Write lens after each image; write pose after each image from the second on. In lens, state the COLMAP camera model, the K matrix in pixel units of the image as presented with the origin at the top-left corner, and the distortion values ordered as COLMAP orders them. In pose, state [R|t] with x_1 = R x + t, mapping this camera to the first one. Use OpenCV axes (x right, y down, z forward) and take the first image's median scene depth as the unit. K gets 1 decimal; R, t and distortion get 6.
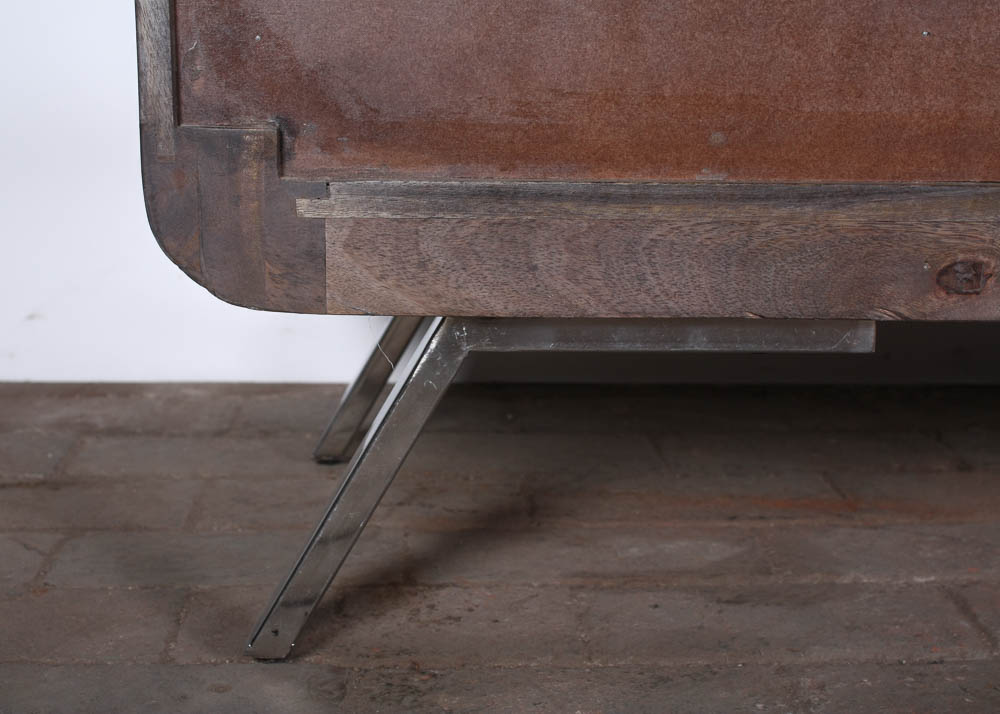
lens RADIAL K [[1632.6, 0, 495.9], [0, 1632.6, 355.6], [0, 0, 1]] dist [-0.030399, 0.000000]
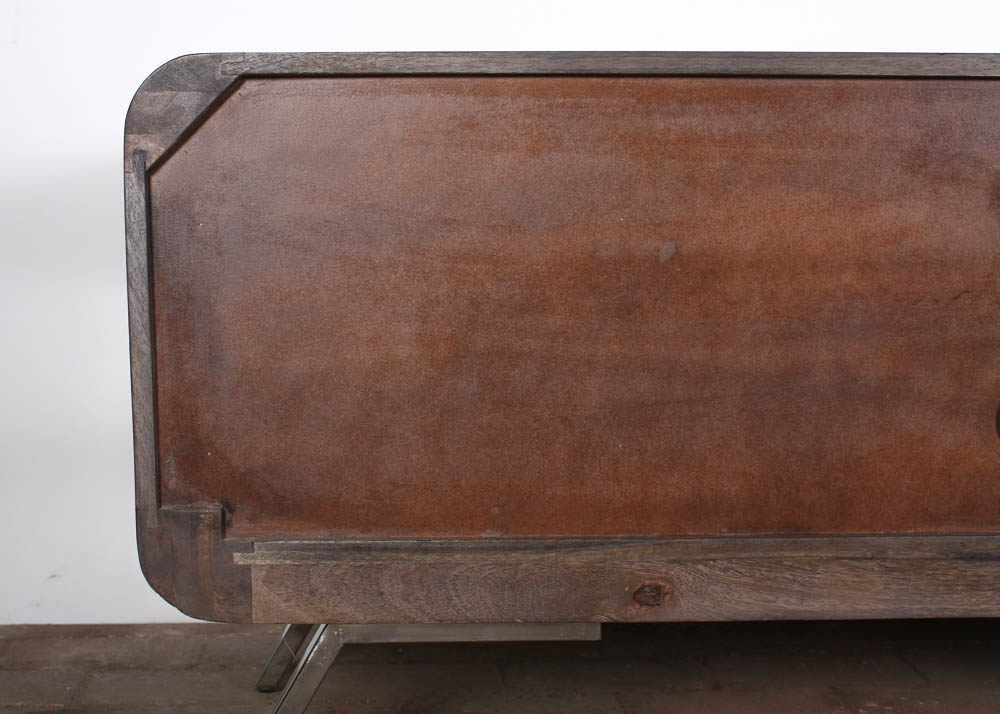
lens RADIAL K [[1496.6, 0, 502.2], [0, 1496.6, 361.0], [0, 0, 1]] dist [-0.046660, 0.000000]
pose [[0.999476, -0.011253, 0.030343, 0.099412], [0.014263, 0.994795, -0.100891, -0.131333], [-0.029049, 0.101271, 0.994435, -0.485951]]
